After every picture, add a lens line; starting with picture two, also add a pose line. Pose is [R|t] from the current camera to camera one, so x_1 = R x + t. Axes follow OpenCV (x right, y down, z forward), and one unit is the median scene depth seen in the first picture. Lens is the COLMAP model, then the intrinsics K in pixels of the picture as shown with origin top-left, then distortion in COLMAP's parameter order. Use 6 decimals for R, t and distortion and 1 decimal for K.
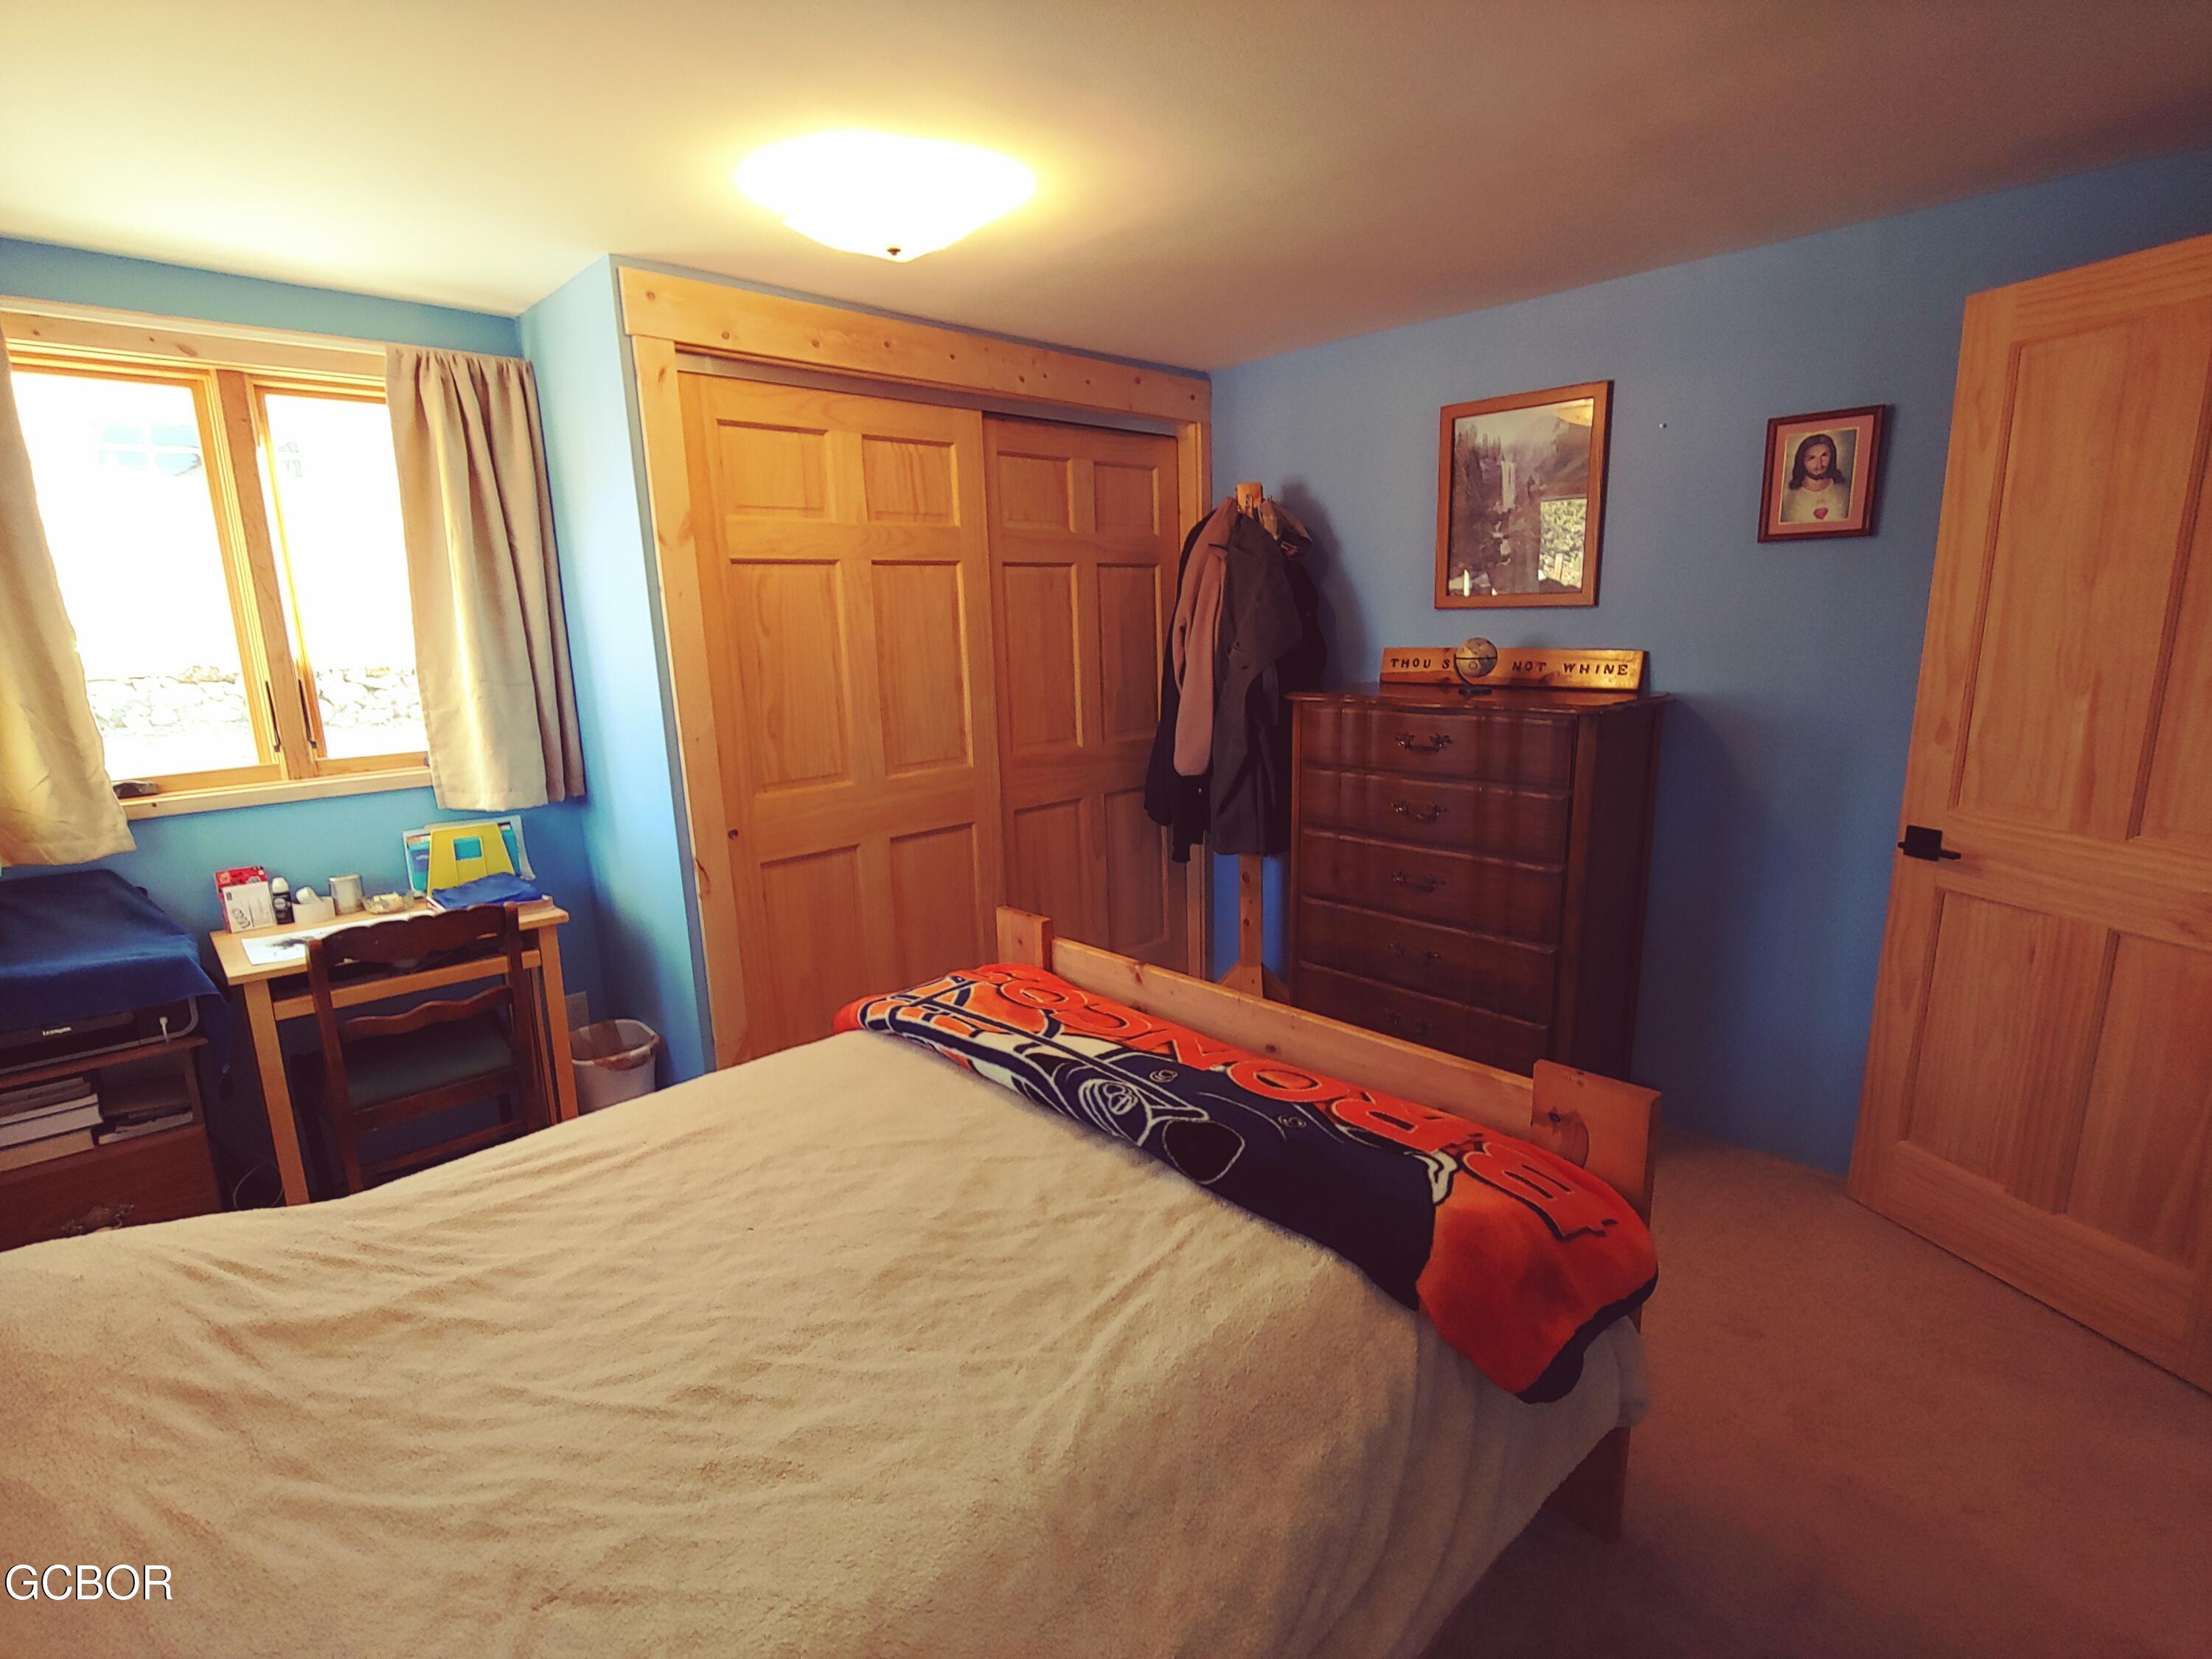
lens RADIAL K [[1054.8, 0, 1103.6], [0, 1054.8, 831.1], [0, 0, 1]] dist [-0.013462, -0.001046]
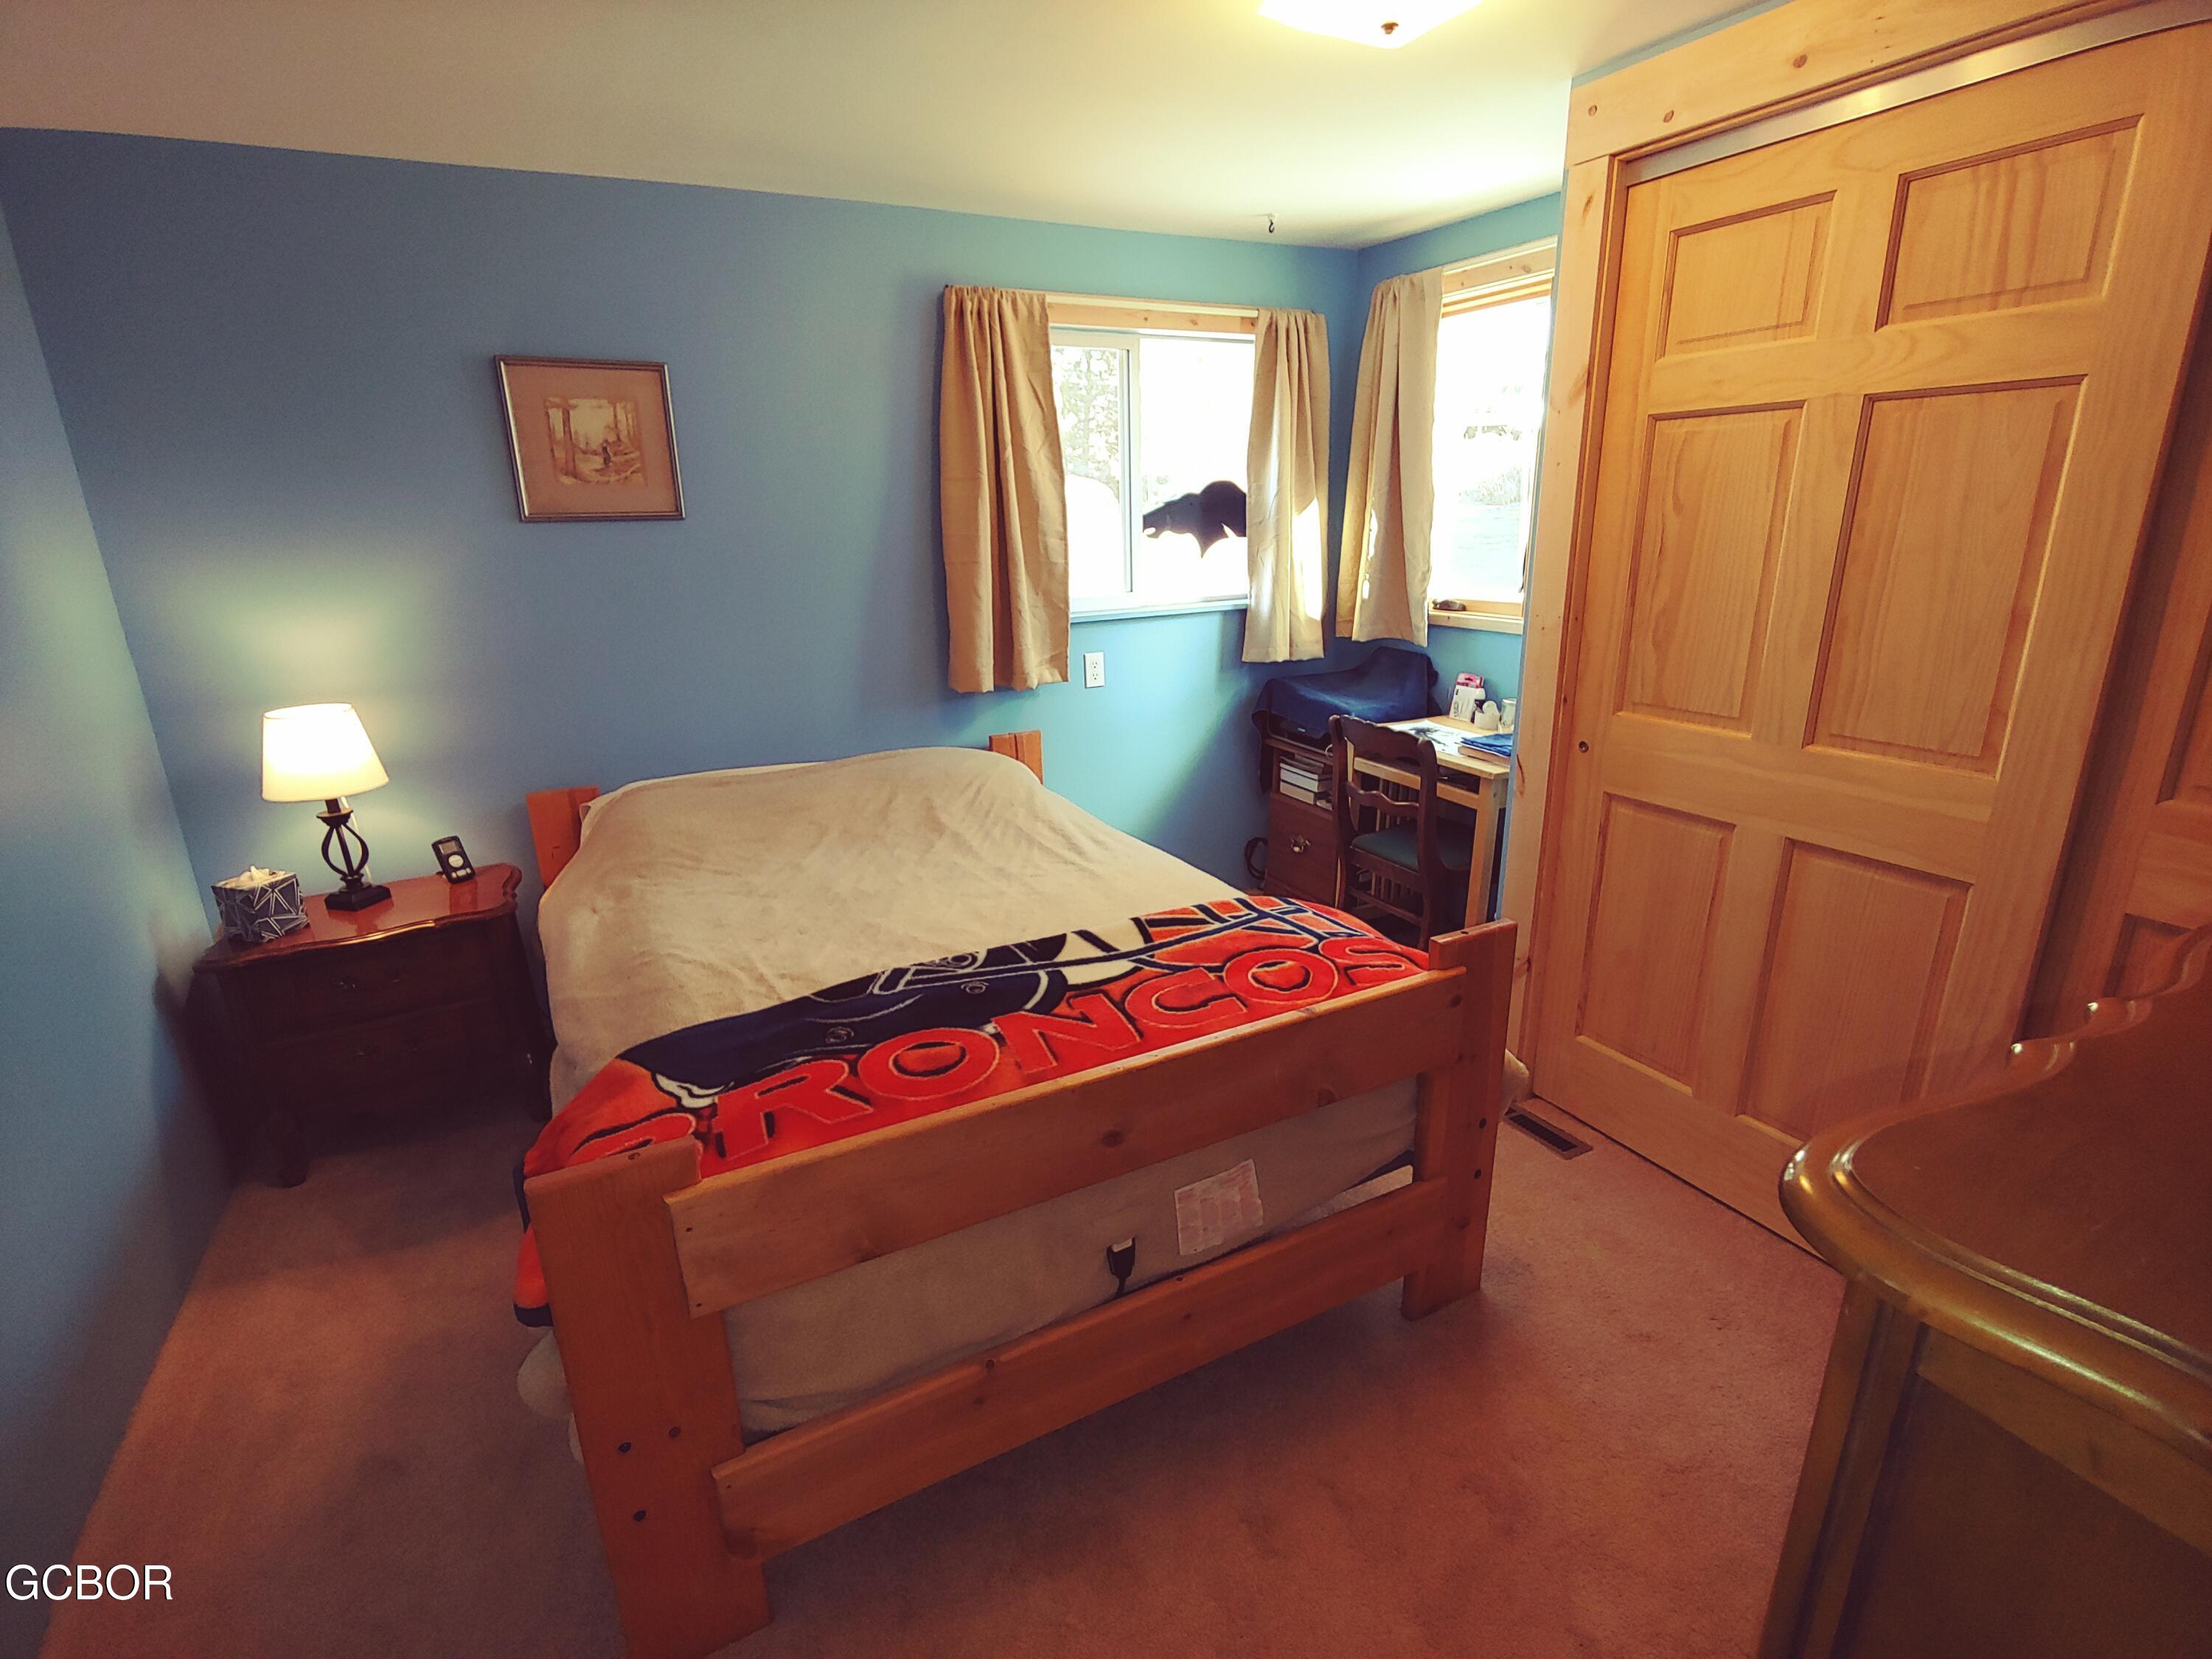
lens RADIAL K [[1054.8, 0, 1103.3], [0, 1054.8, 823.9], [0, 0, 1]] dist [-0.013462, -0.001046]
pose [[-0.278247, 0.305539, -0.910618, 0.716801], [-0.167878, 0.917994, 0.359310, -0.232490], [0.945725, 0.252849, -0.204136, 1.038815]]
